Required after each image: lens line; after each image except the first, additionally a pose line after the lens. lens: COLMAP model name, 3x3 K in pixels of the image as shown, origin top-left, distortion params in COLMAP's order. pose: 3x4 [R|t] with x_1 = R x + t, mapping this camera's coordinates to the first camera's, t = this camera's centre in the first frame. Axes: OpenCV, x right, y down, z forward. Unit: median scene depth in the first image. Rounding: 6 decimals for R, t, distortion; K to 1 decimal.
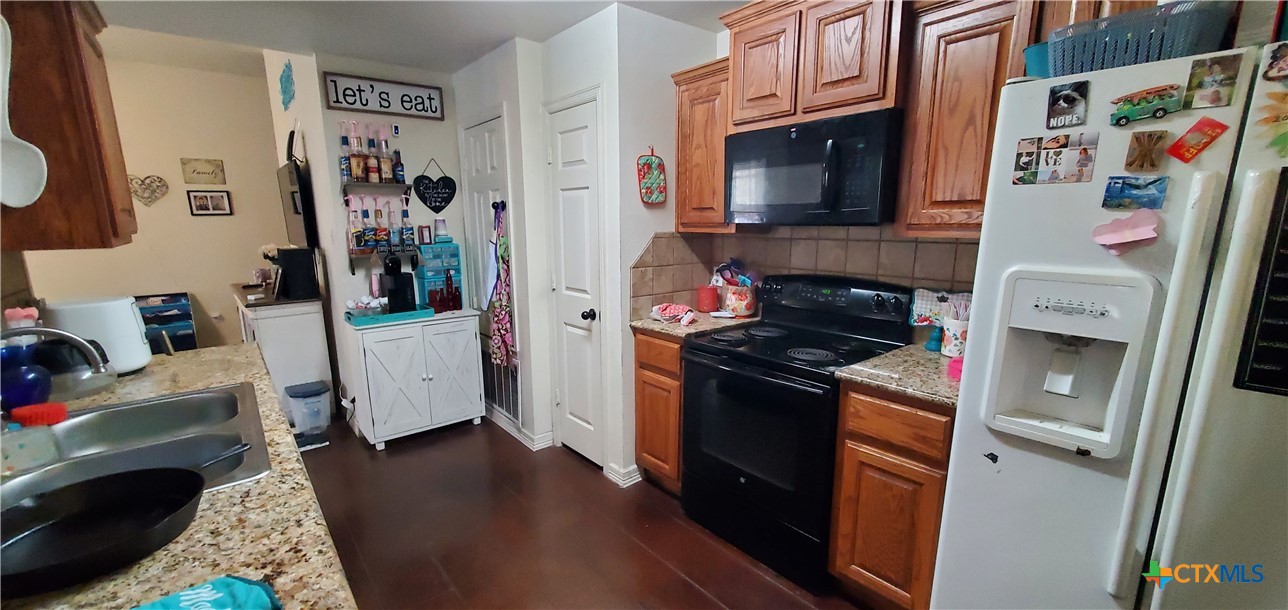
lens RADIAL K [[511.6, 0, 635.5], [0, 511.6, 321.5], [0, 0, 1]] dist [0.006721, -0.000456]
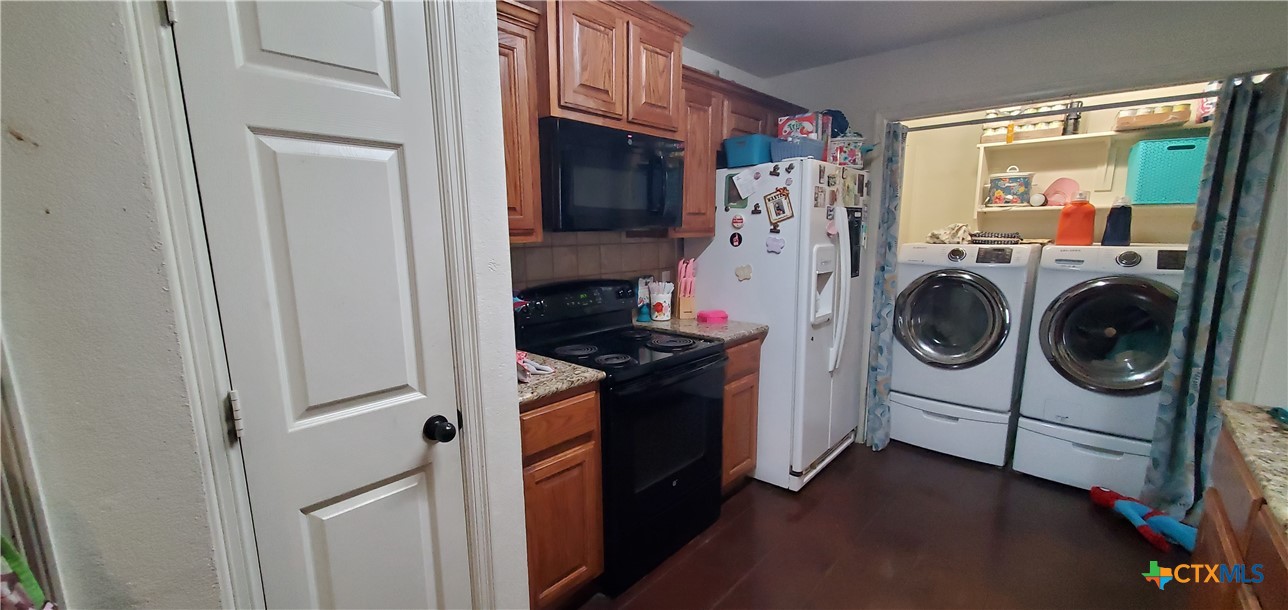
lens RADIAL K [[511.6, 0, 635.5], [0, 511.6, 321.5], [0, 0, 1]] dist [0.006721, -0.000456]
pose [[-0.143314, -0.170366, 0.974903, -0.675092], [0.202929, 0.959083, 0.197432, -0.198891], [-0.968649, 0.226131, -0.102878, 1.063895]]
